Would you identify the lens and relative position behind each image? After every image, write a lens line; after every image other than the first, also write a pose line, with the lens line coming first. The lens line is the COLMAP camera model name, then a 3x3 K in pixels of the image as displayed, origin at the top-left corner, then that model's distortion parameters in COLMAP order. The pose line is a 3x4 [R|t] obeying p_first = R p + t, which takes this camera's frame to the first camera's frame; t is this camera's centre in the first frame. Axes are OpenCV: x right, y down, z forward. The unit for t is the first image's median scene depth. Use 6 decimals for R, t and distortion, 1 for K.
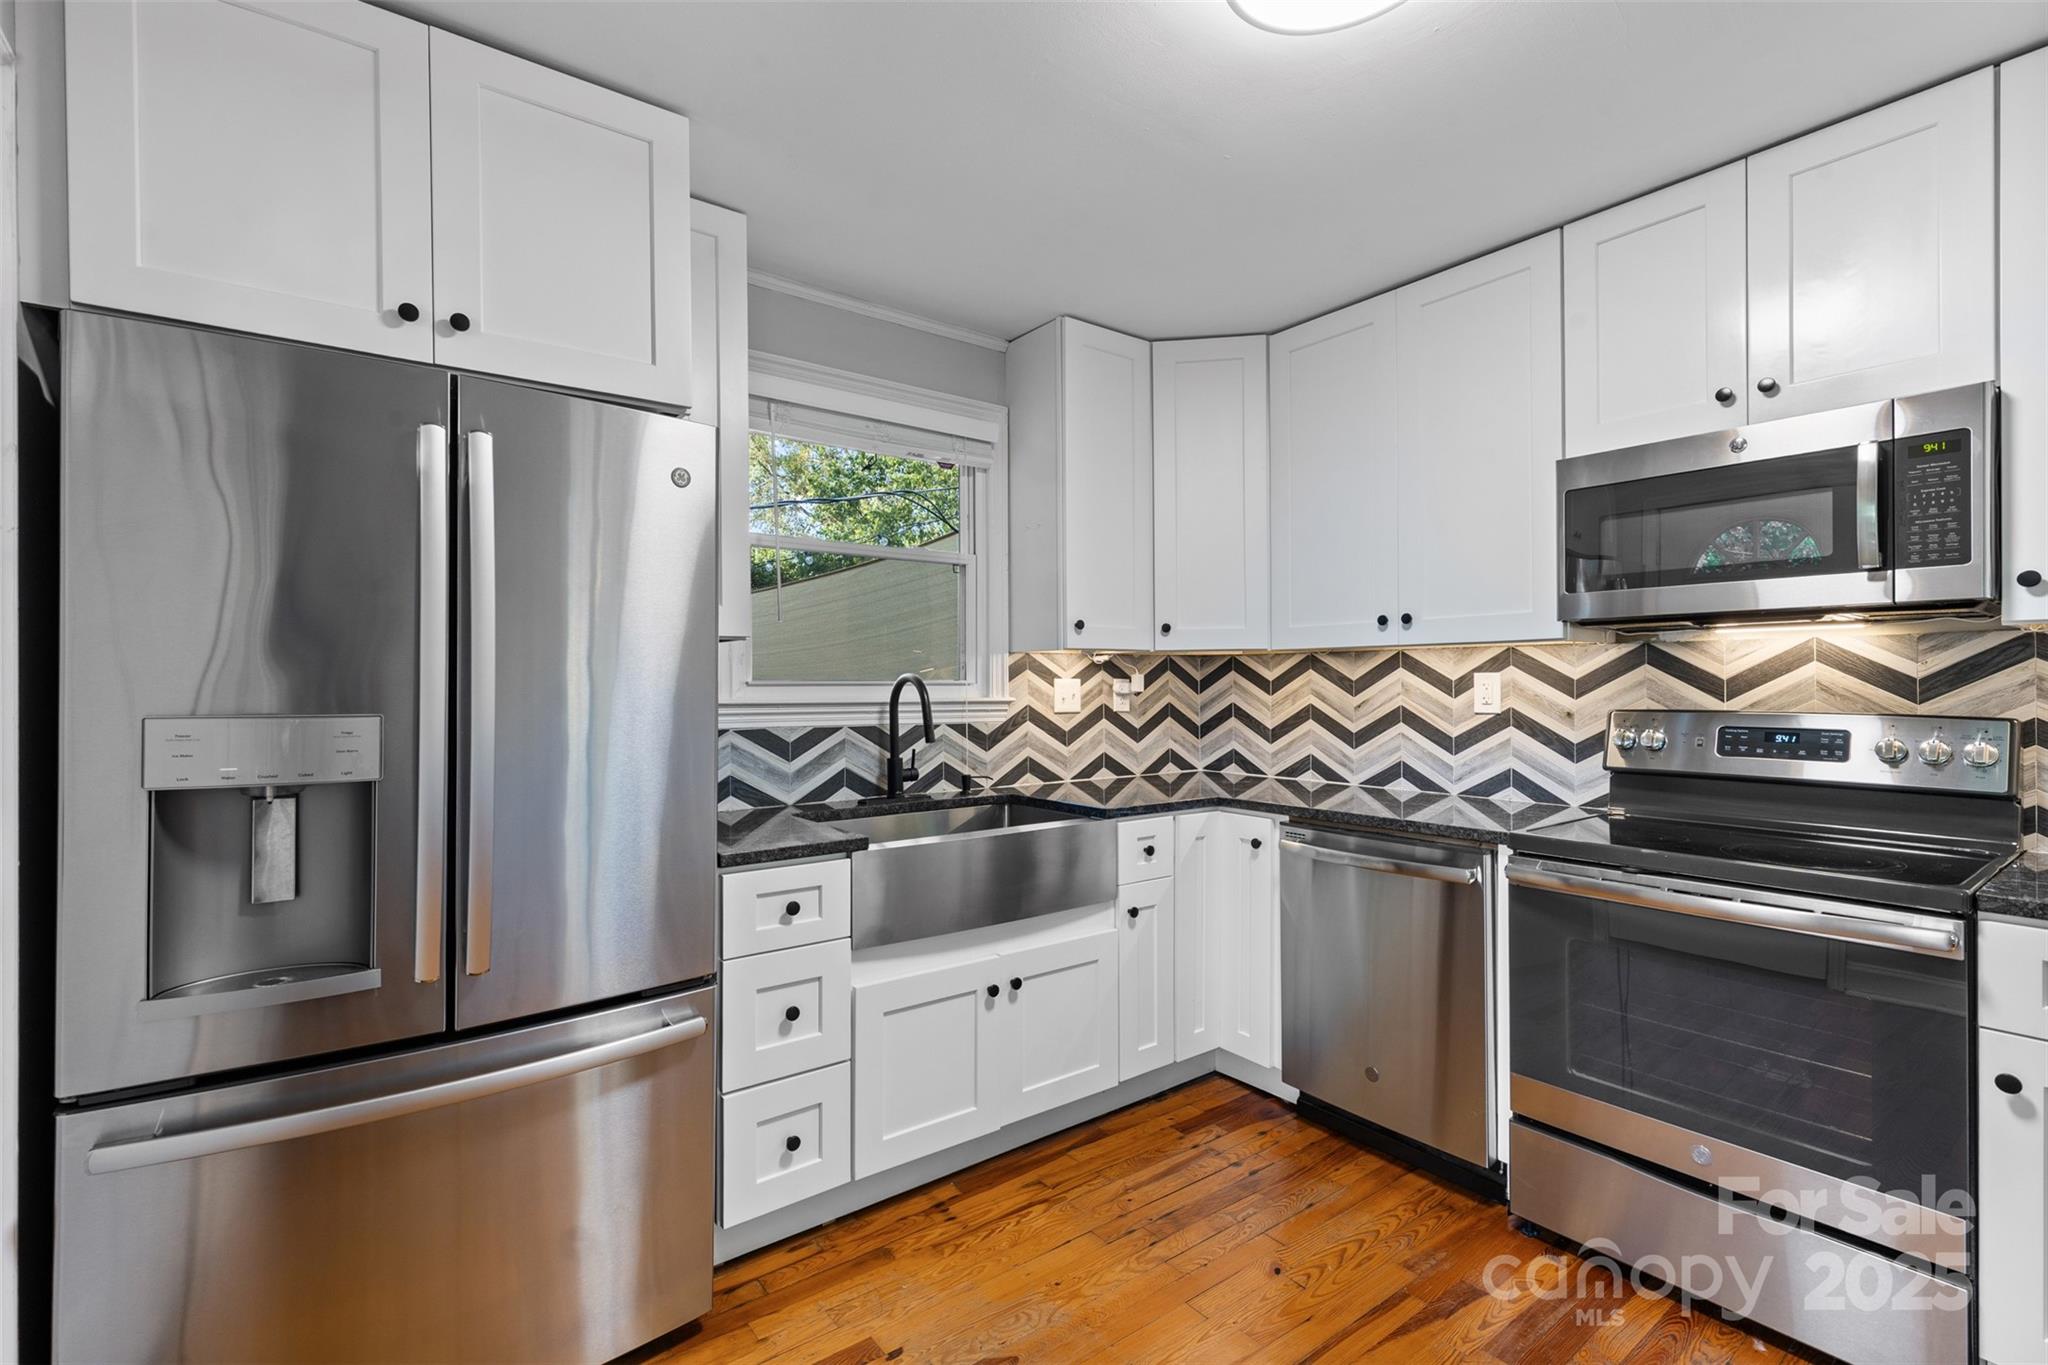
lens RADIAL K [[924.4, 0, 1025.5], [0, 924.4, 681.1], [0, 0, 1]] dist [0.003571, 0.000690]
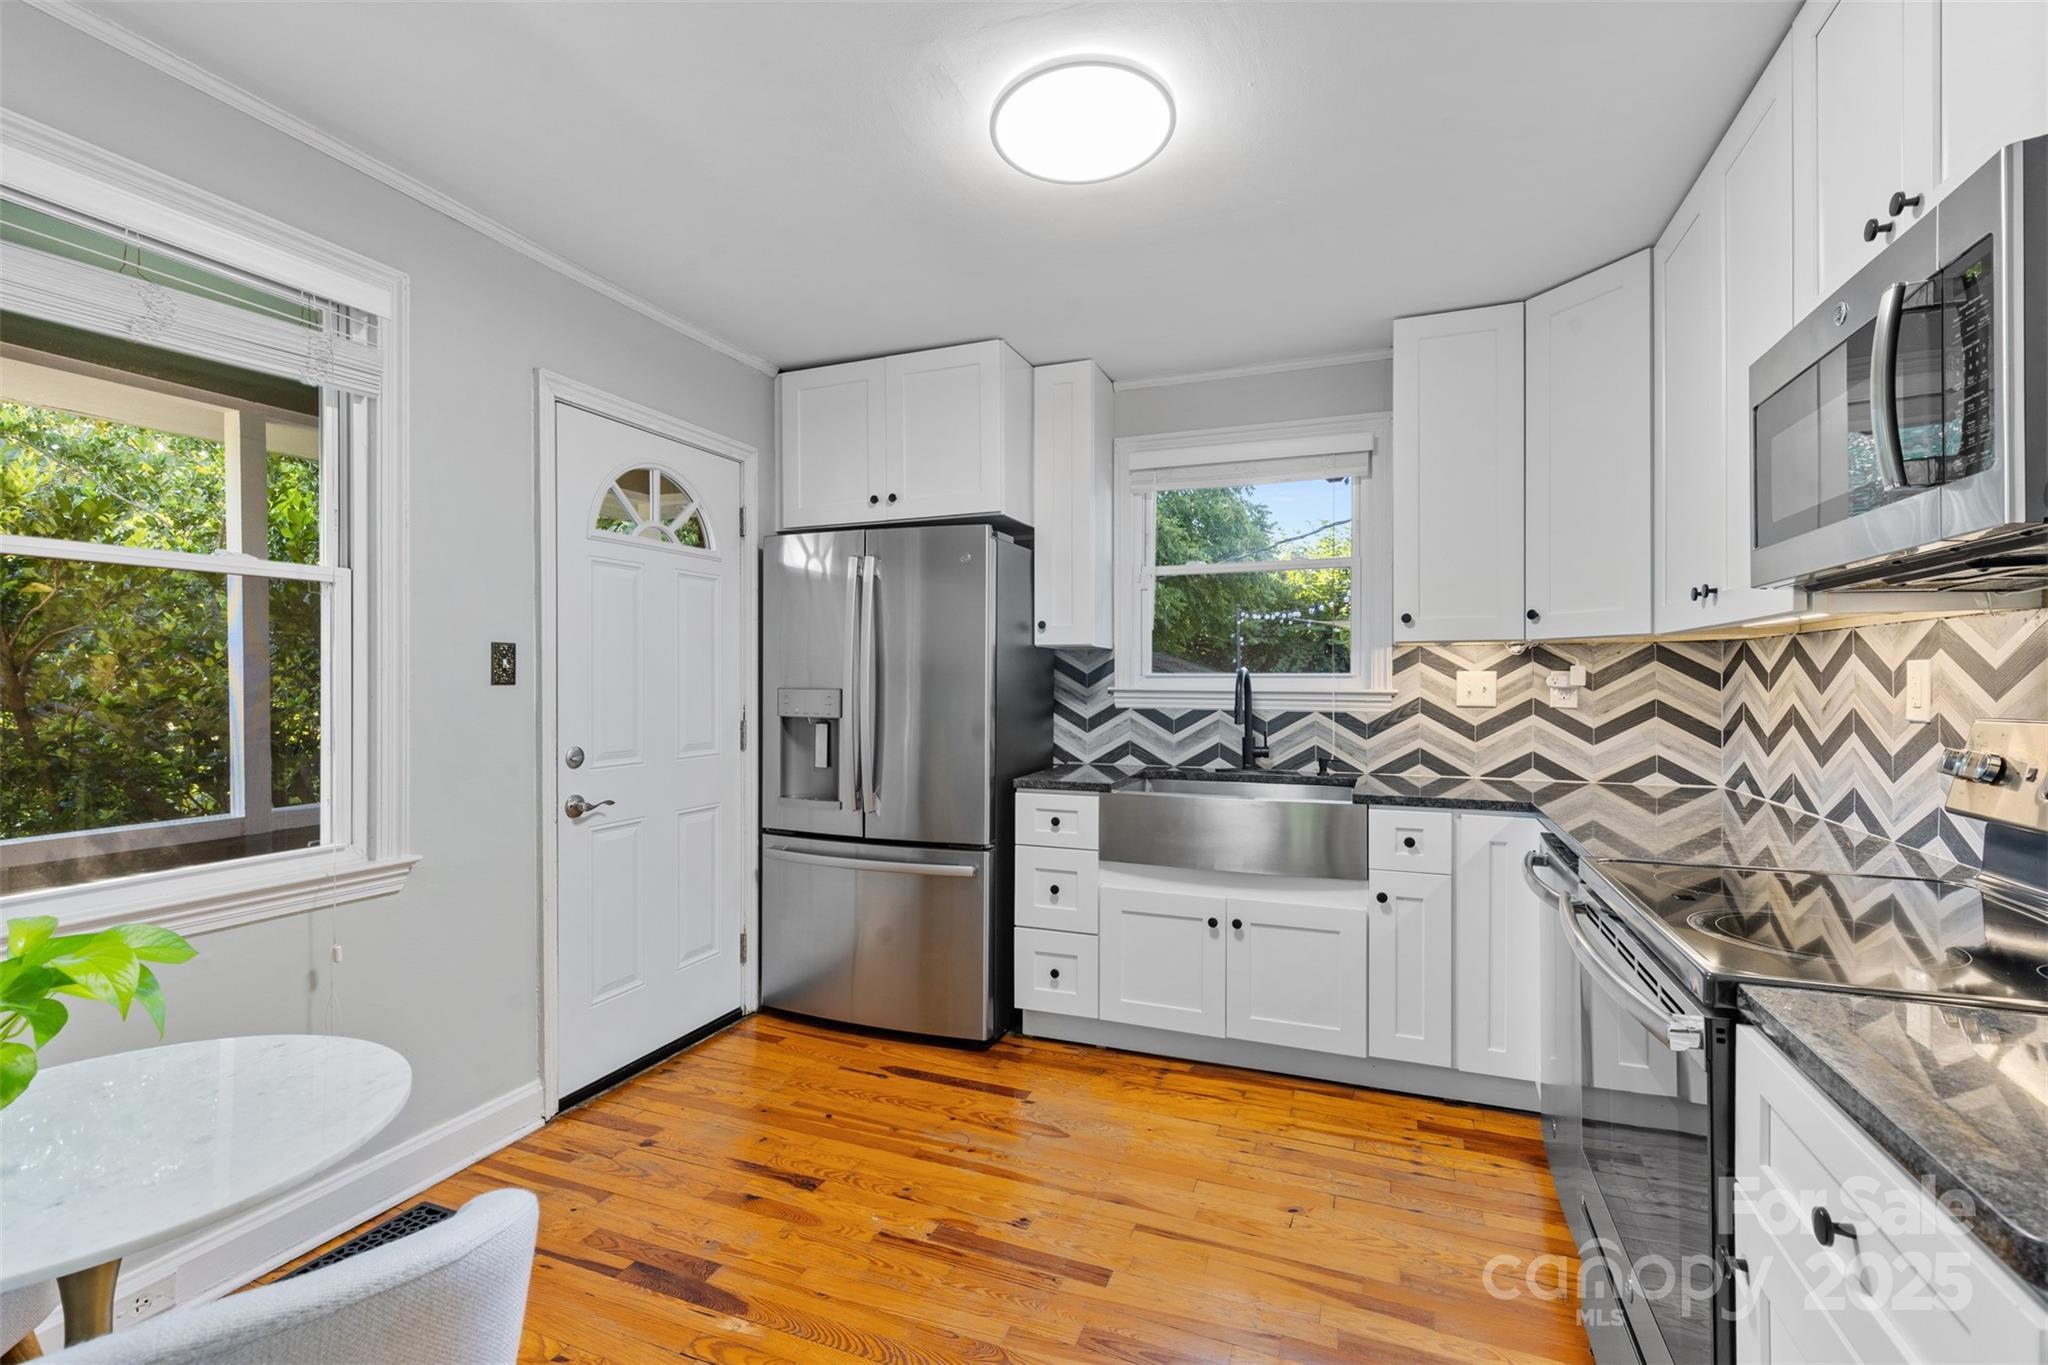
lens RADIAL K [[924.4, 0, 1014.5], [0, 924.4, 681.1], [0, 0, 1]] dist [0.003571, 0.000690]
pose [[0.509660, 0.005358, -0.860359, 0.747499], [0.000189, 0.999980, 0.006339, 0.001806], [0.860376, -0.003393, 0.509649, 0.113953]]
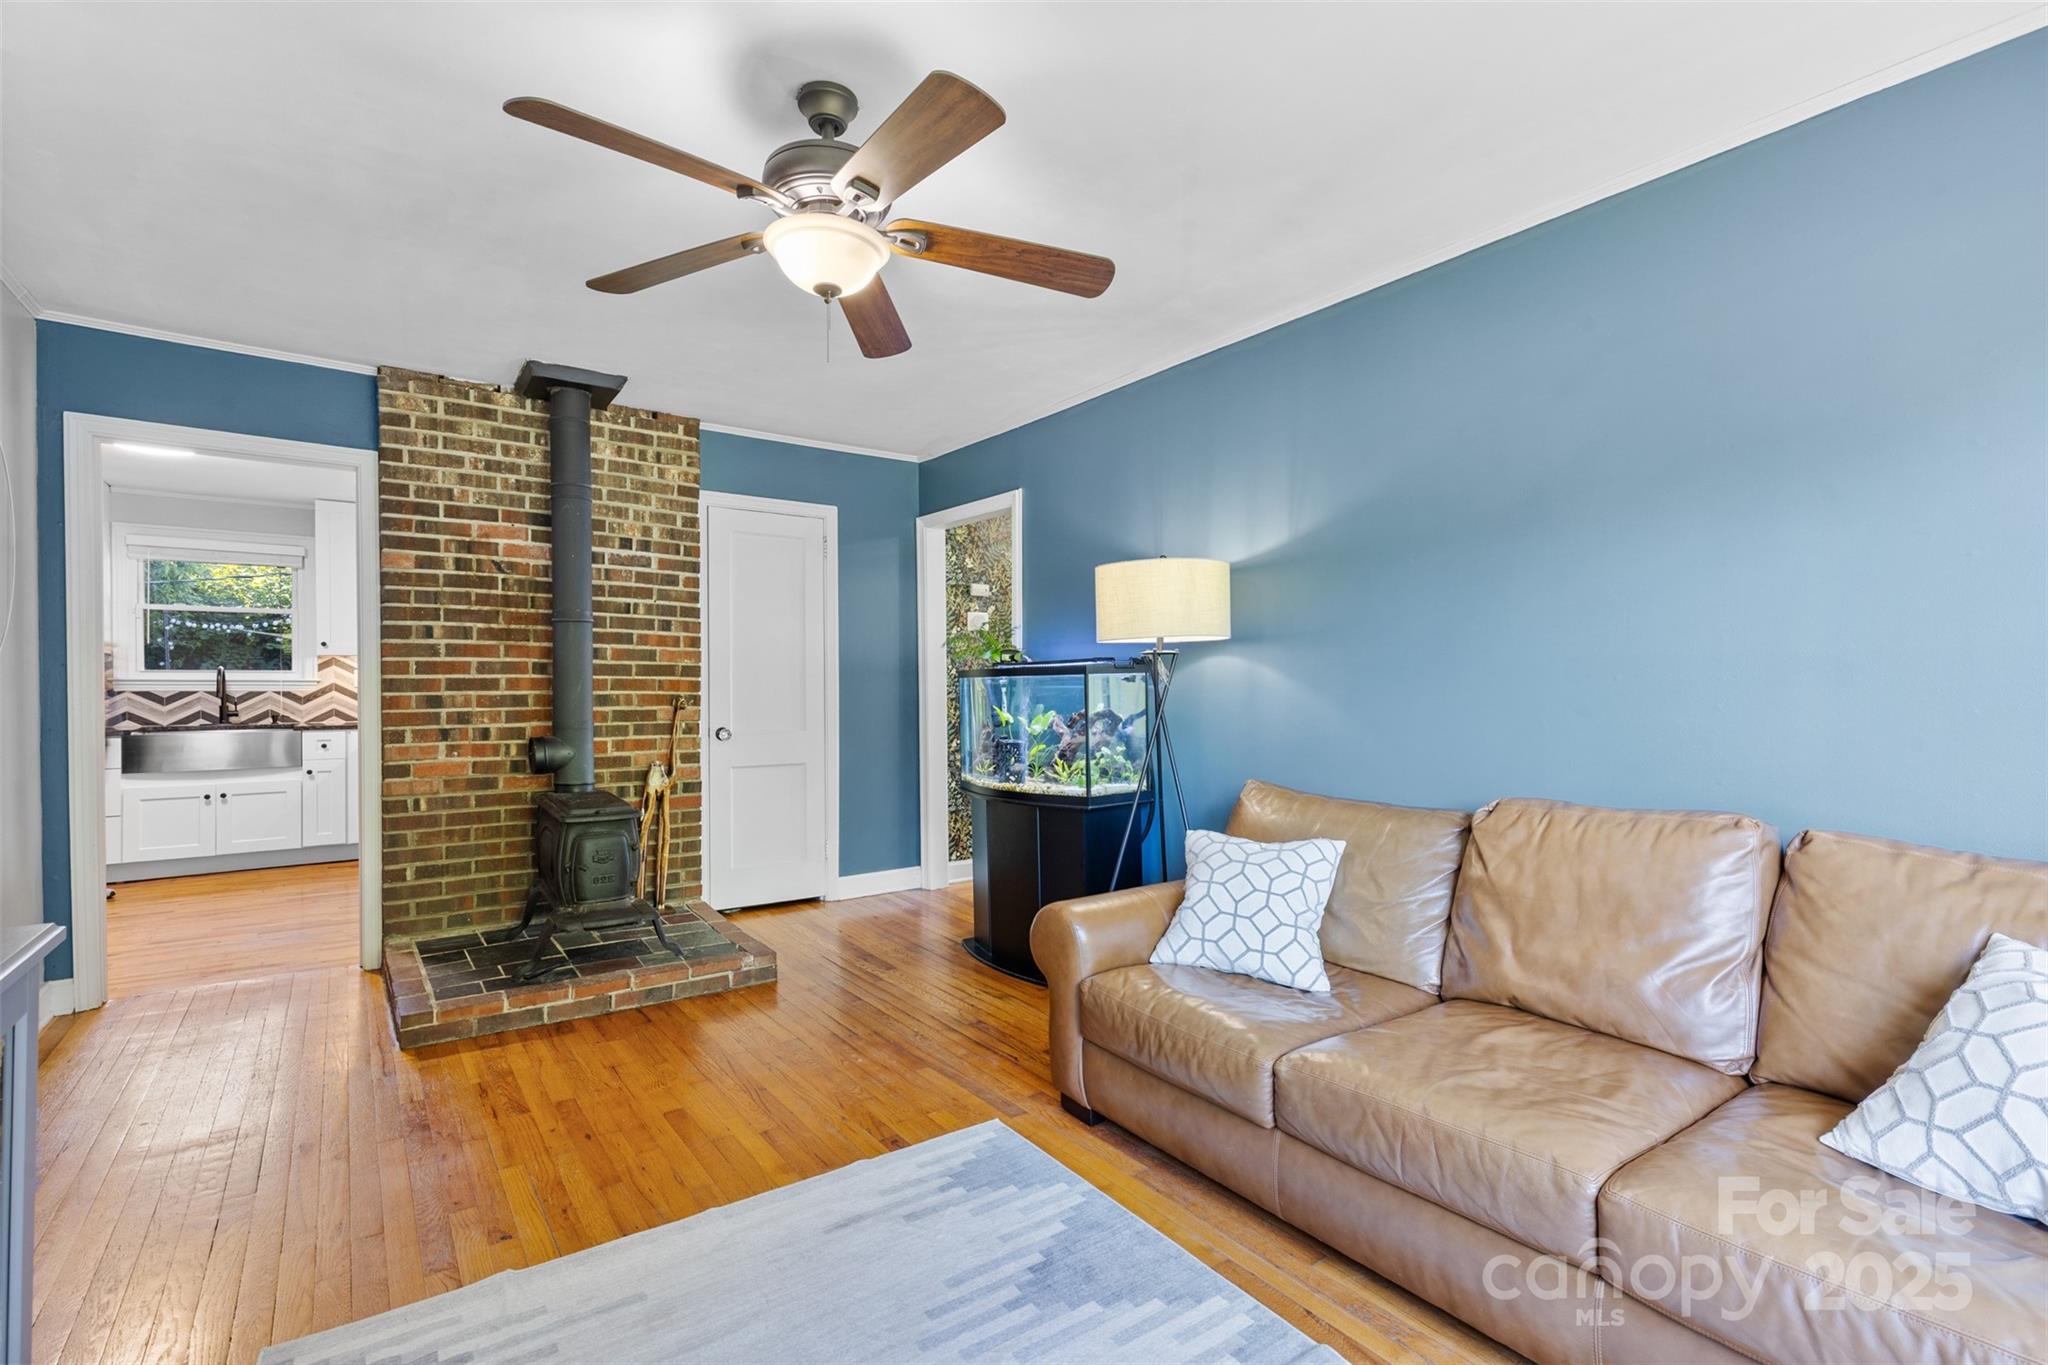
lens RADIAL K [[924.4, 0, 1028.9], [0, 924.4, 686.6], [0, 0, 1]] dist [0.003571, 0.000690]
pose [[0.999853, -0.000256, -0.017122, 1.800279], [0.000307, 0.999995, 0.002985, 0.032315], [0.017121, -0.002990, 0.999849, -1.161852]]
